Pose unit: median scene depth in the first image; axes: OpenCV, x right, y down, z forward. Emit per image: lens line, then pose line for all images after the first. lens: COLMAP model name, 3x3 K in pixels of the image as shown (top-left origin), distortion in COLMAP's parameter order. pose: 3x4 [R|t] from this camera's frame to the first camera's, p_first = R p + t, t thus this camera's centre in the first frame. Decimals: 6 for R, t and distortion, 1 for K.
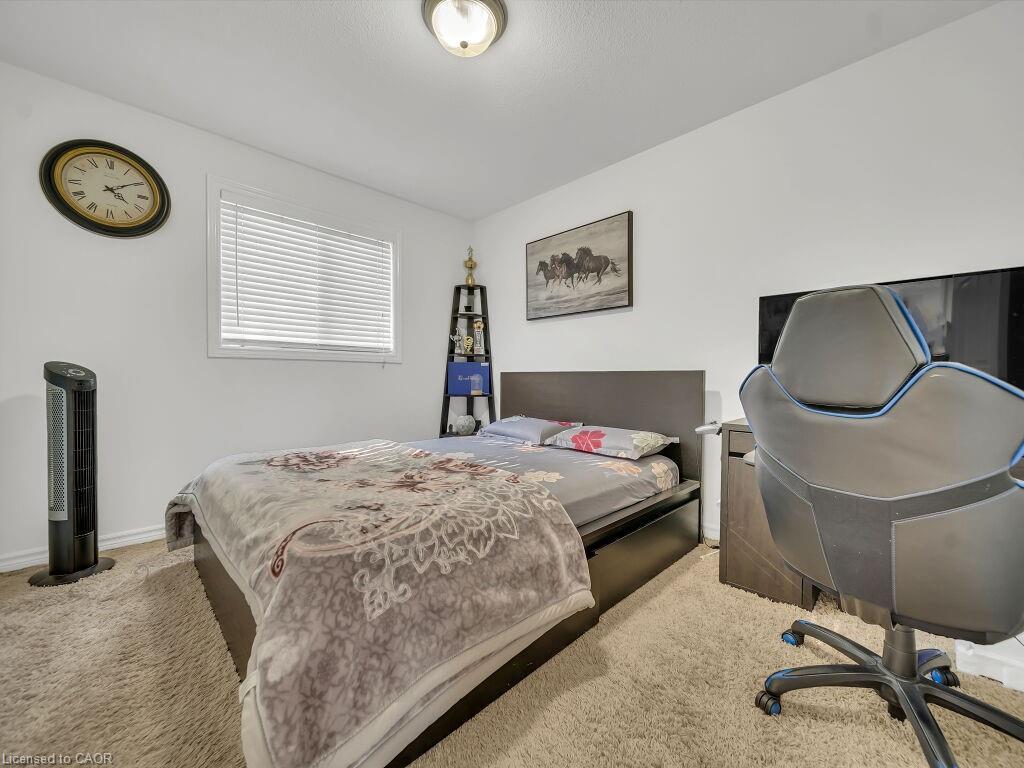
lens RADIAL K [[404.9, 0, 512.0], [0, 404.9, 384.0], [0, 0, 1]] dist [-0.003218, -0.000478]
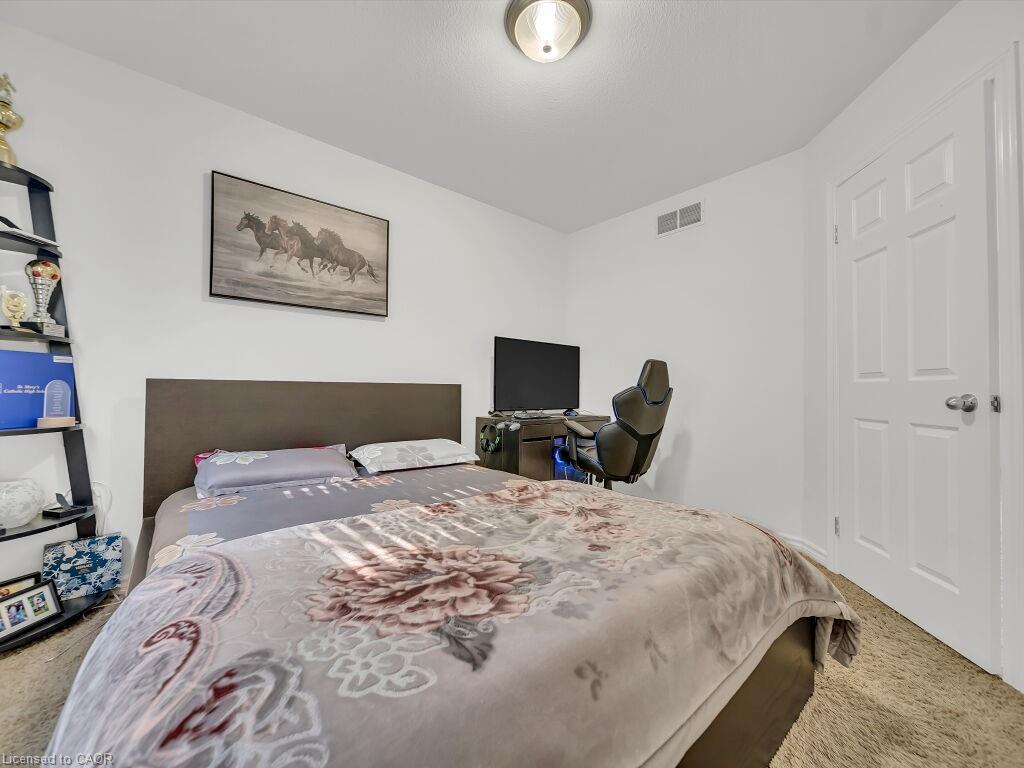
lens RADIAL K [[412.9, 0, 513.3], [0, 412.9, 377.4], [0, 0, 1]] dist [-0.000592, -0.000368]
pose [[0.060921, 0.020286, 0.997936, -0.622706], [0.003005, 0.999785, -0.020507, -0.021123], [-0.998138, 0.004249, 0.060847, 0.571290]]
